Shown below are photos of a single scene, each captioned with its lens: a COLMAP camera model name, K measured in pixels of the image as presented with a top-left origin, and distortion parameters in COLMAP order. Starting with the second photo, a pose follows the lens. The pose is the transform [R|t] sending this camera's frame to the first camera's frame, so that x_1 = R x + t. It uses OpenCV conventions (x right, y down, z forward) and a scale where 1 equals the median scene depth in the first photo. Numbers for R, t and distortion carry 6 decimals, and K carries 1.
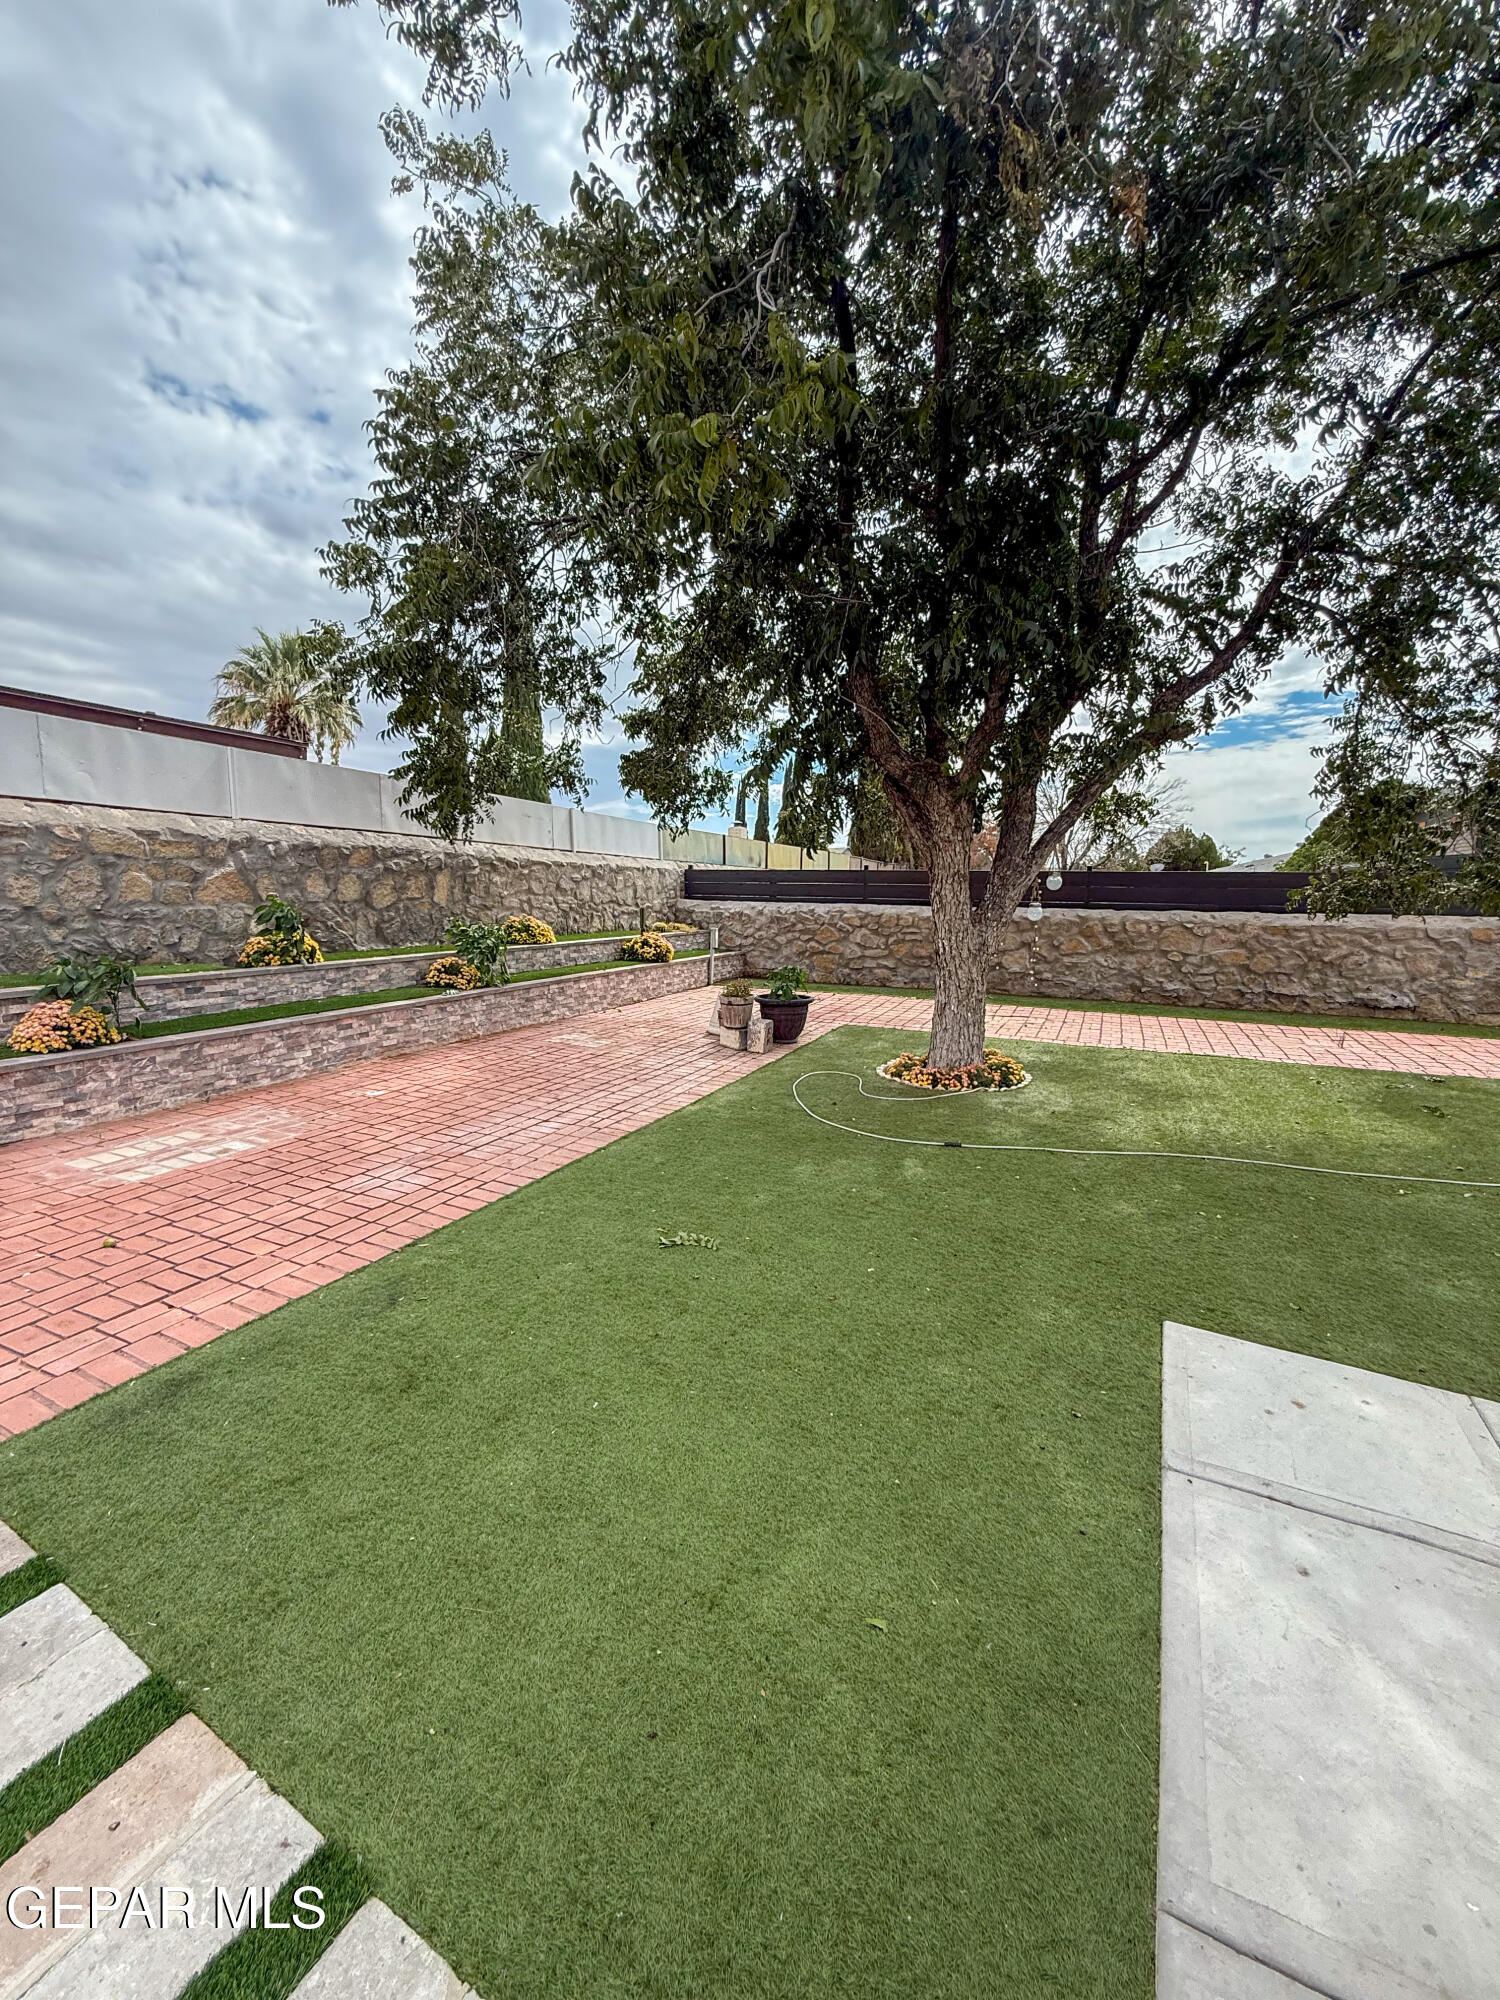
lens RADIAL K [[796.3, 0, 748.5], [0, 796.3, 994.4], [0, 0, 1]] dist [-0.002768, -0.001051]
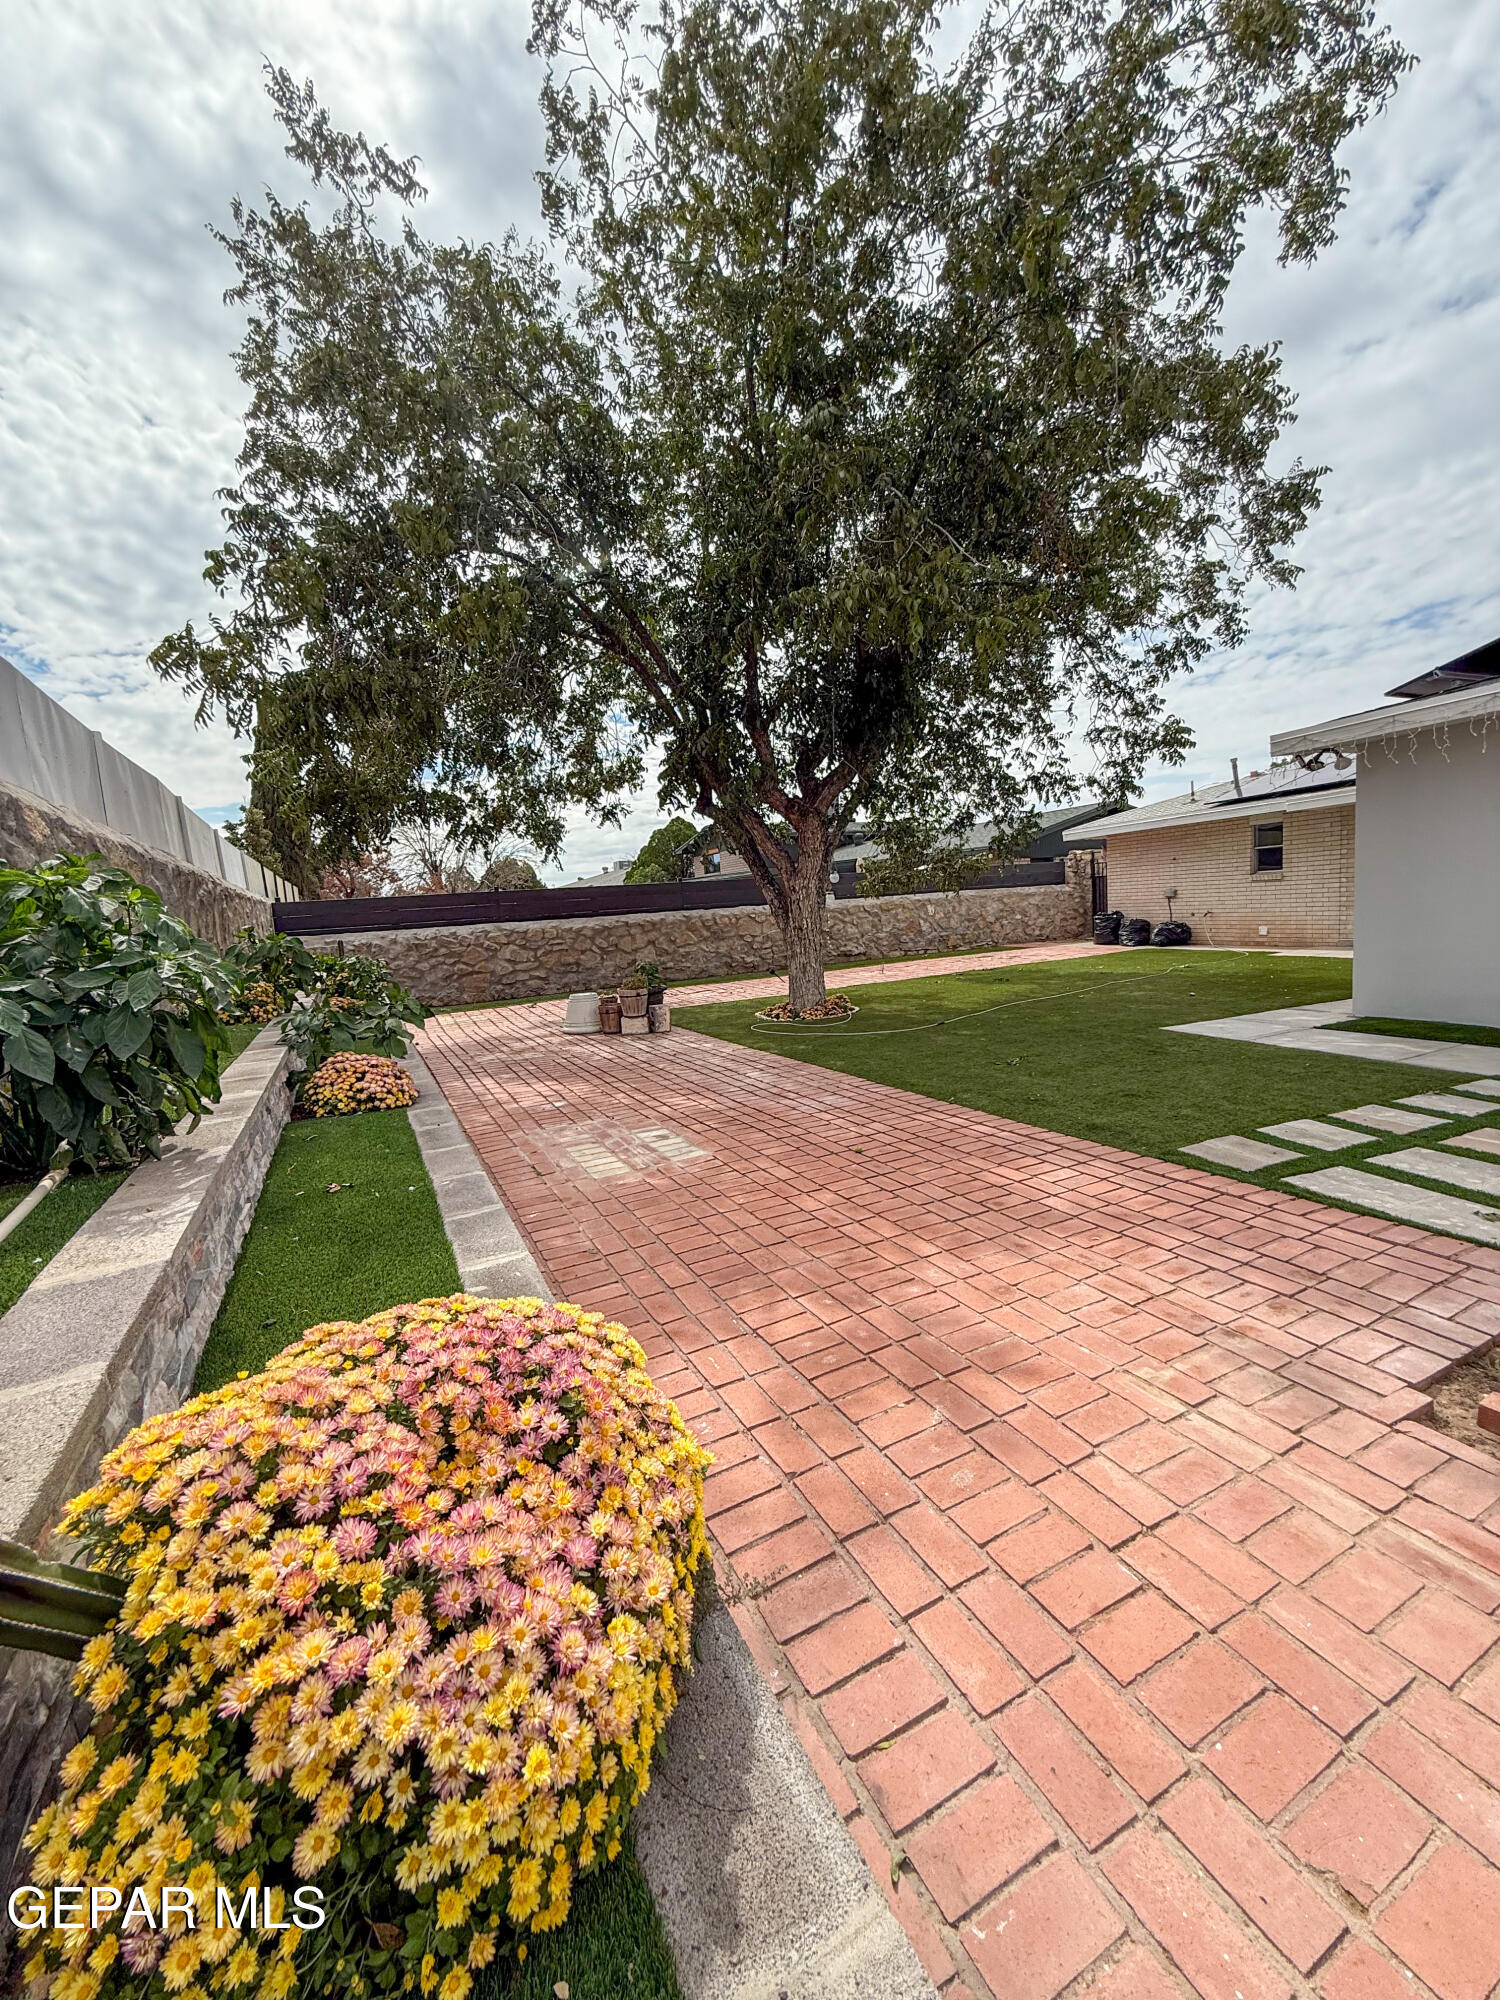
lens RADIAL K [[796.3, 0, 753.3], [0, 796.3, 1005.4], [0, 0, 1]] dist [-0.002768, -0.001051]
pose [[0.635228, -0.154345, 0.756745, -0.757638], [0.176025, 0.982973, 0.052726, -0.004397], [-0.751998, 0.099713, 0.651580, 0.114036]]
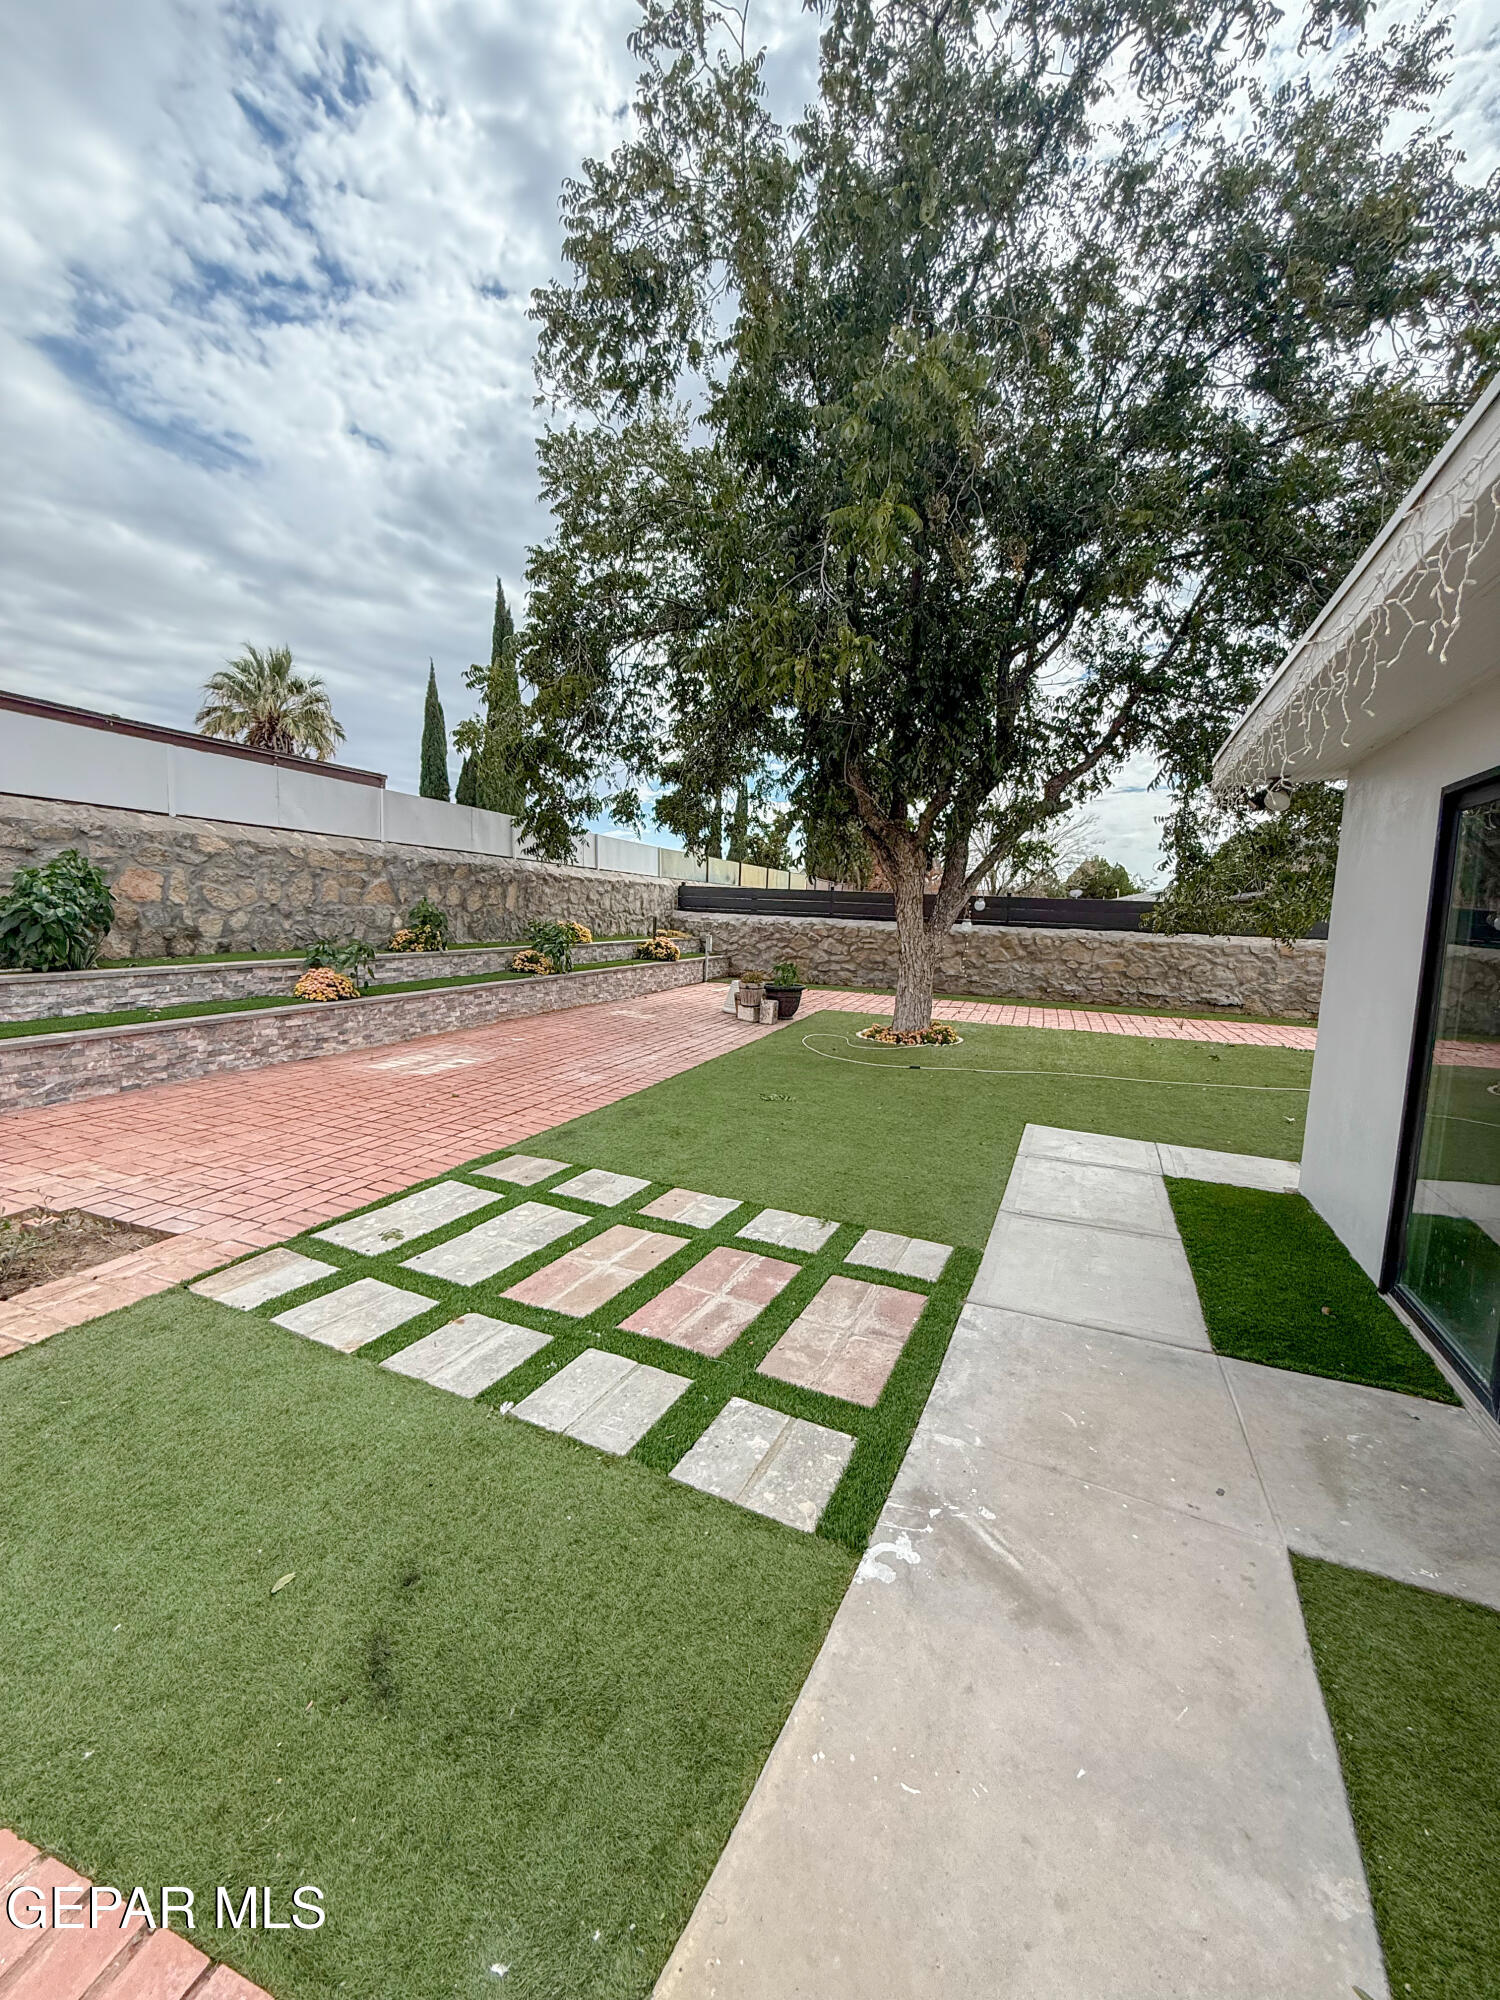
lens RADIAL K [[796.3, 0, 750.5], [0, 796.3, 997.9], [0, 0, 1]] dist [-0.002768, -0.001051]
pose [[0.996663, 0.016512, 0.079942, -0.120213], [-0.015428, 0.999781, -0.014156, 0.045734], [-0.080158, 0.012875, 0.996699, -0.339681]]
